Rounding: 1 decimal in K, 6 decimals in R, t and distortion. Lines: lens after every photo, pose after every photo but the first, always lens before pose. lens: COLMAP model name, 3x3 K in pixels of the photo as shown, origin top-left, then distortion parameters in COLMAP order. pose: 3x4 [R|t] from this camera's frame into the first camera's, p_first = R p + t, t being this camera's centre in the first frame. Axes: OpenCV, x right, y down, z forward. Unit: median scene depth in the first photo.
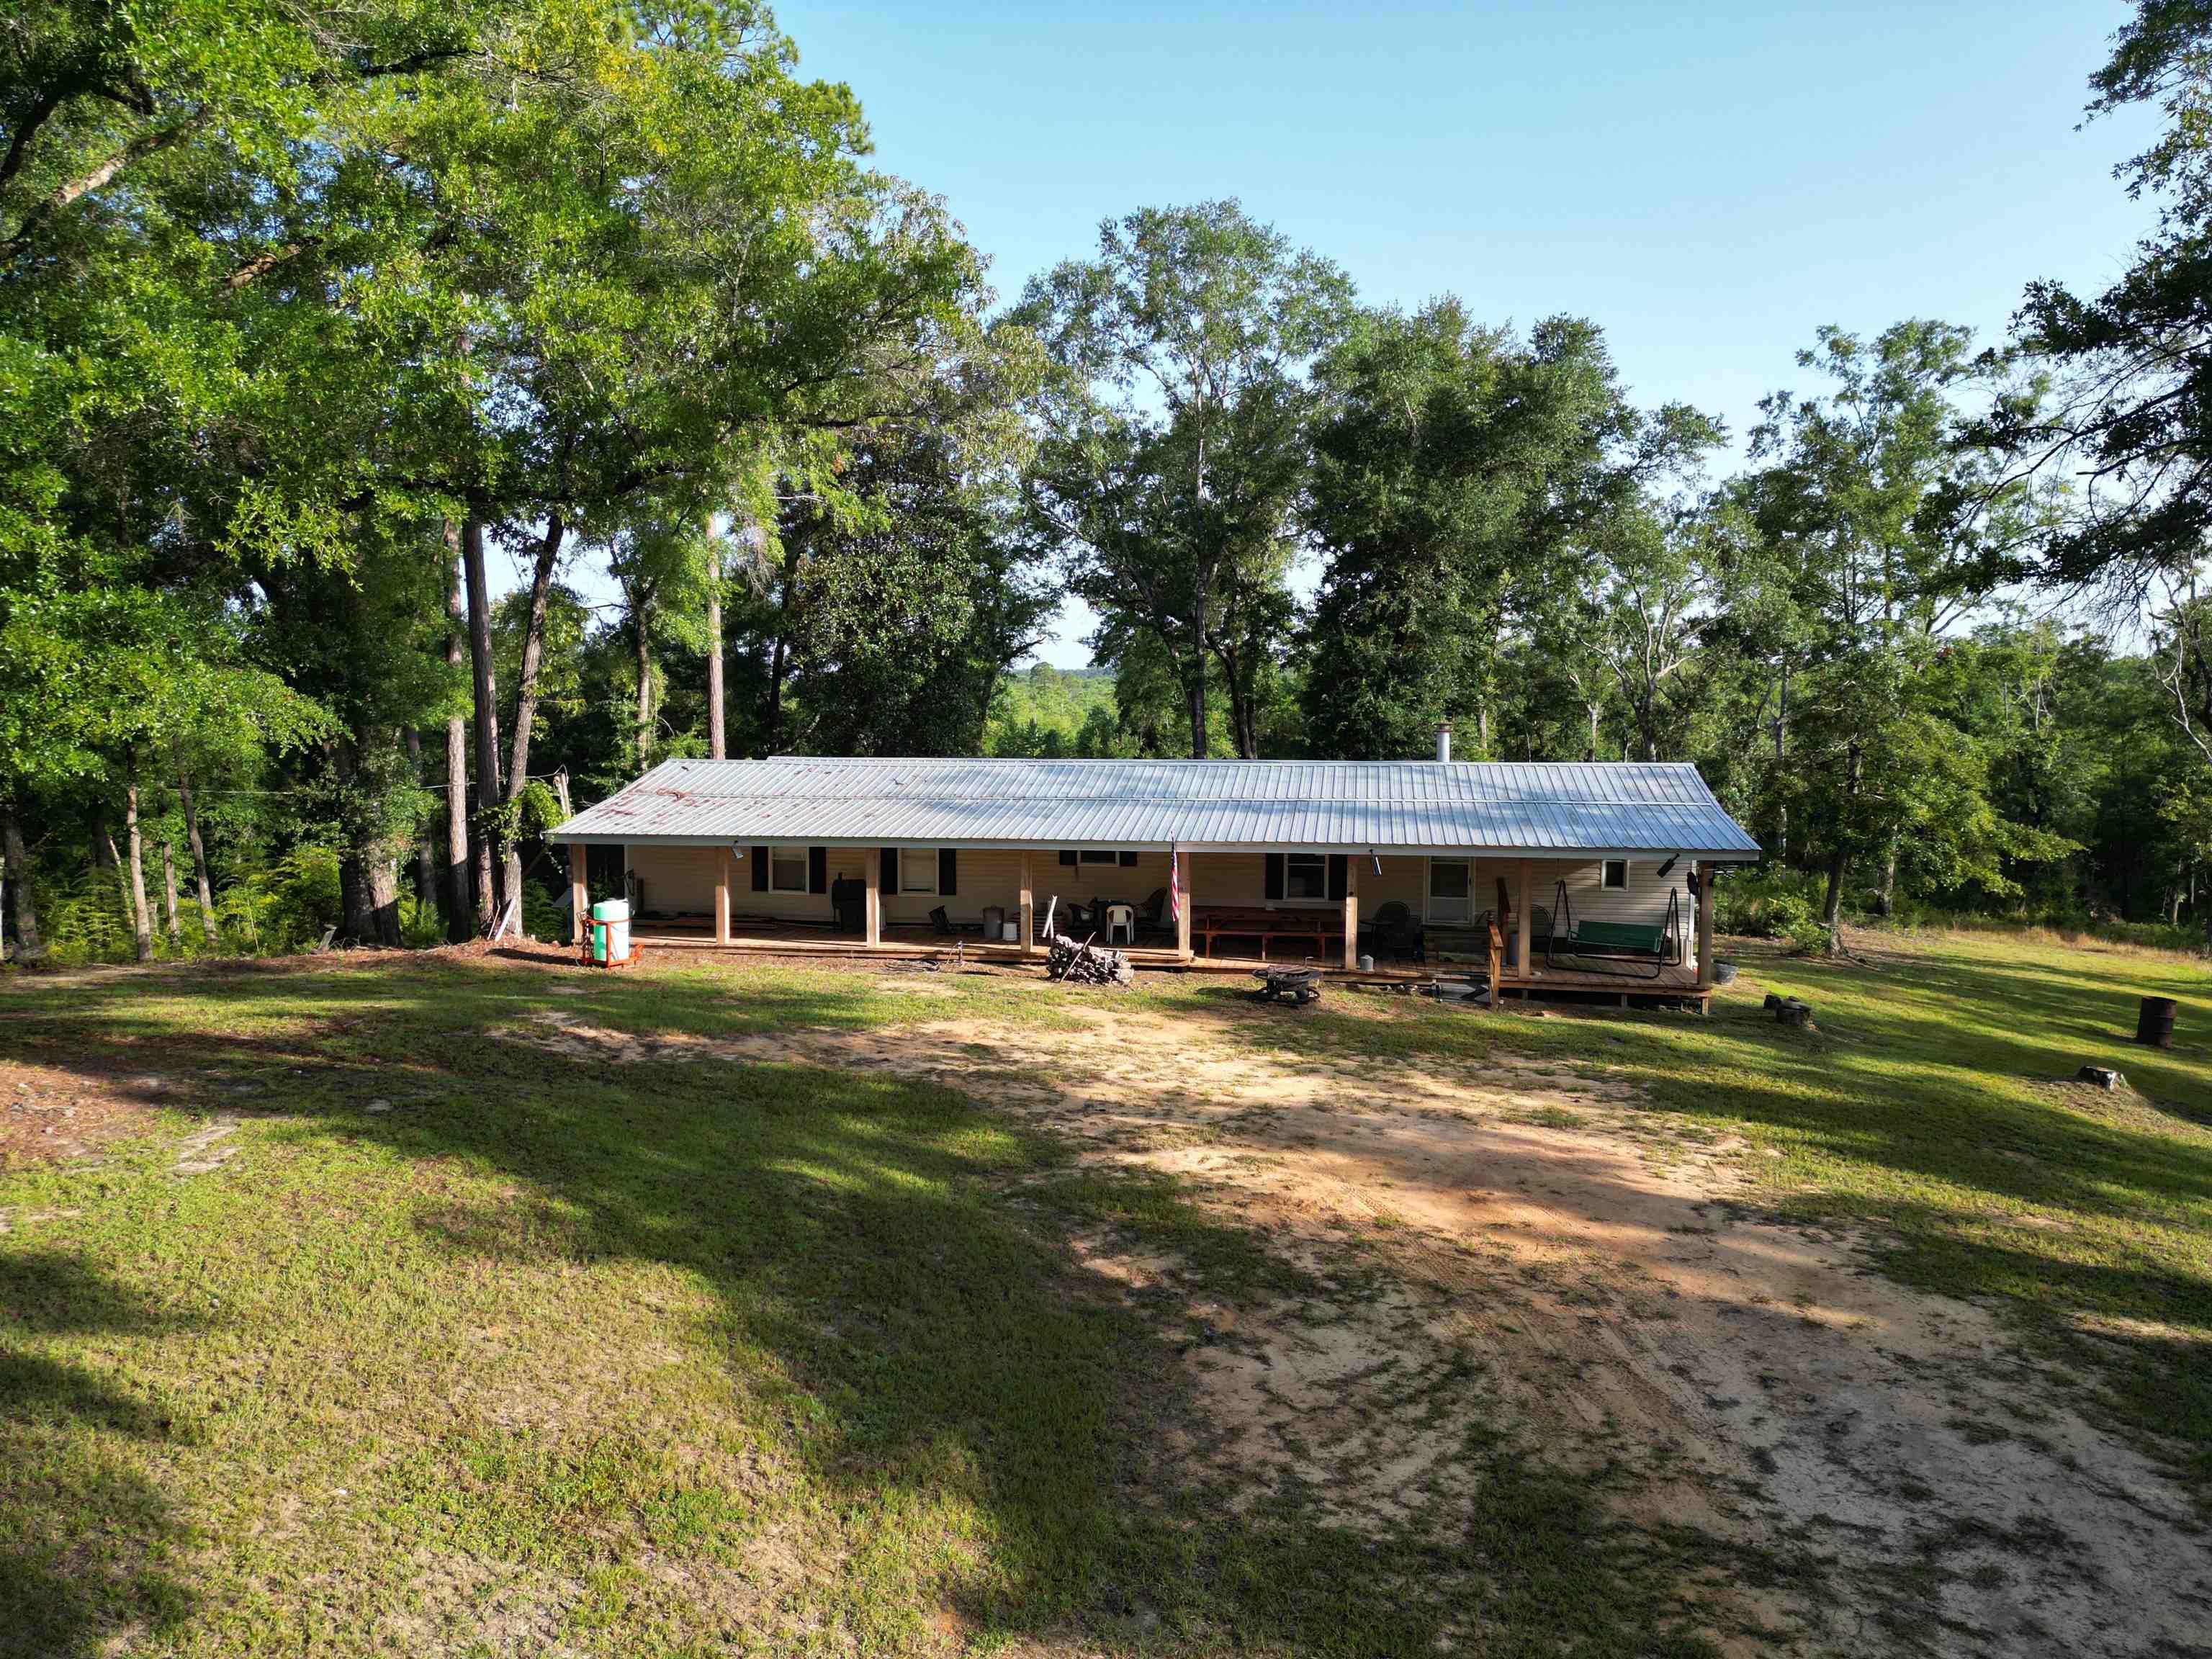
lens RADIAL K [[1558.4, 0, 1098.8], [0, 1558.4, 835.6], [0, 0, 1]] dist [0.088860, -0.081841]
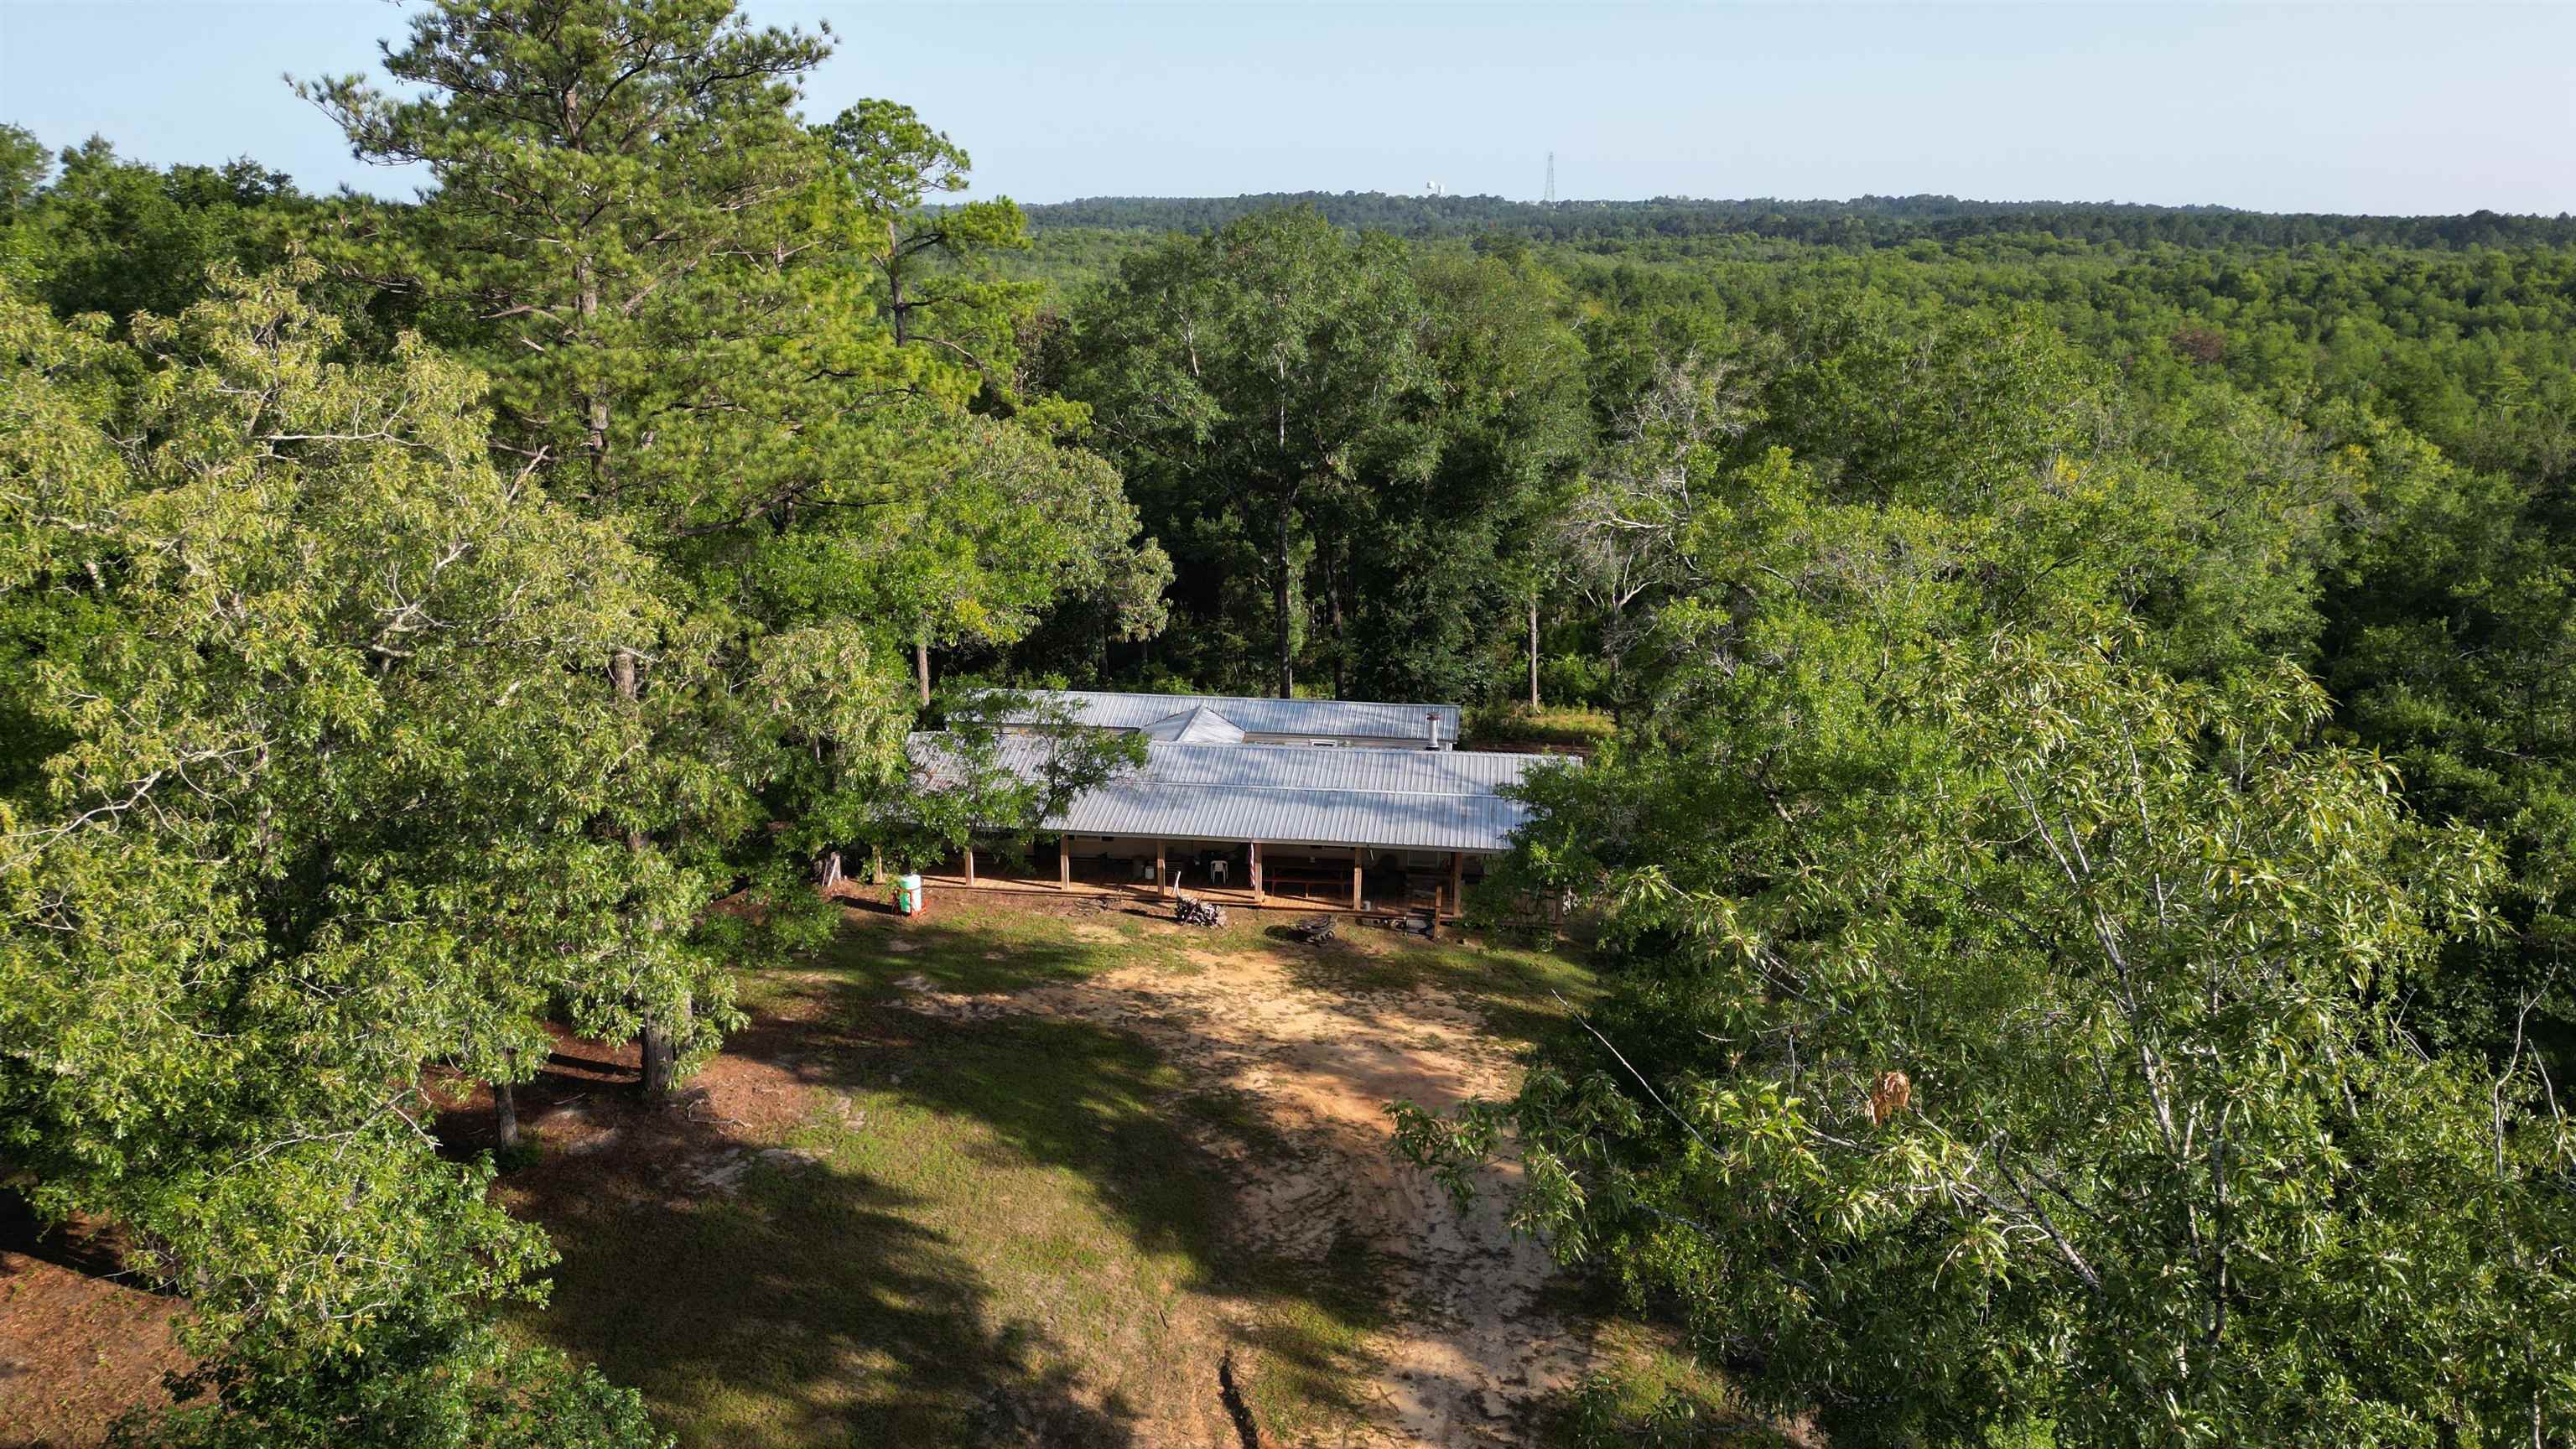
lens RADIAL K [[1815.7, 0, 1279.9], [0, 1815.7, 730.9], [0, 0, 1]] dist [0.089745, -0.086271]
pose [[0.999004, -0.003708, 0.044471, -0.006365], [-0.004573, 0.982789, 0.184675, -0.431437], [-0.044390, -0.184694, 0.981793, -0.814698]]
